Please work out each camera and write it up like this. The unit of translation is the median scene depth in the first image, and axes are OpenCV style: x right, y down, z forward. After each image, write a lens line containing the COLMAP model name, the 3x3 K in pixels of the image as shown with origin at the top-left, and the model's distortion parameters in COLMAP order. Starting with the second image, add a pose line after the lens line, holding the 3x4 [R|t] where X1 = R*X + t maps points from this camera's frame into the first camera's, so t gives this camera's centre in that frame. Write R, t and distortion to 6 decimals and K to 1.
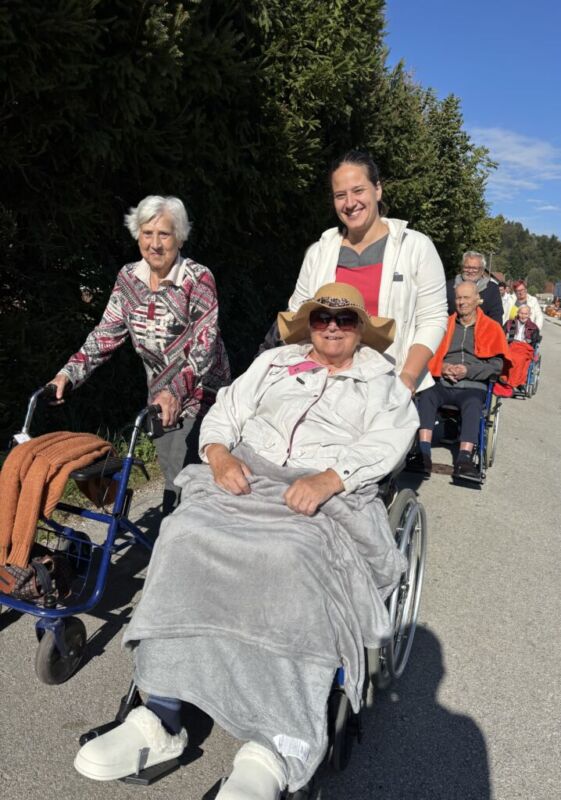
lens RADIAL K [[483.8, 0, 267.5], [0, 483.8, 409.8], [0, 0, 1]] dist [-0.017872, 0.007398]
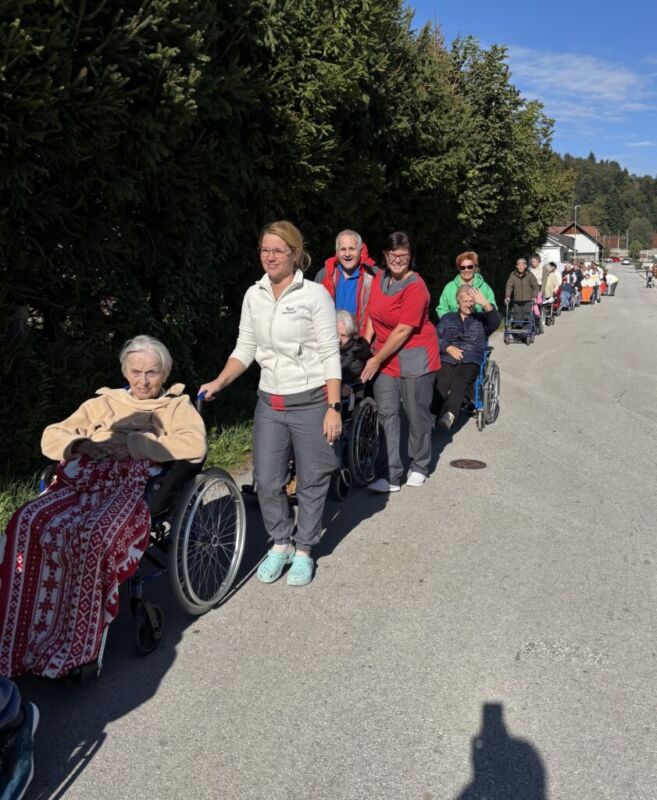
lens RADIAL K [[693.3, 0, 352.7], [0, 693.3, 401.9], [0, 0, 1]] dist [0.017185, -0.017503]
pose [[0.997044, -0.058421, 0.049893, 0.045458], [0.059353, 0.998085, -0.017417, -0.000121], [-0.048780, 0.020326, 0.998603, -0.435278]]
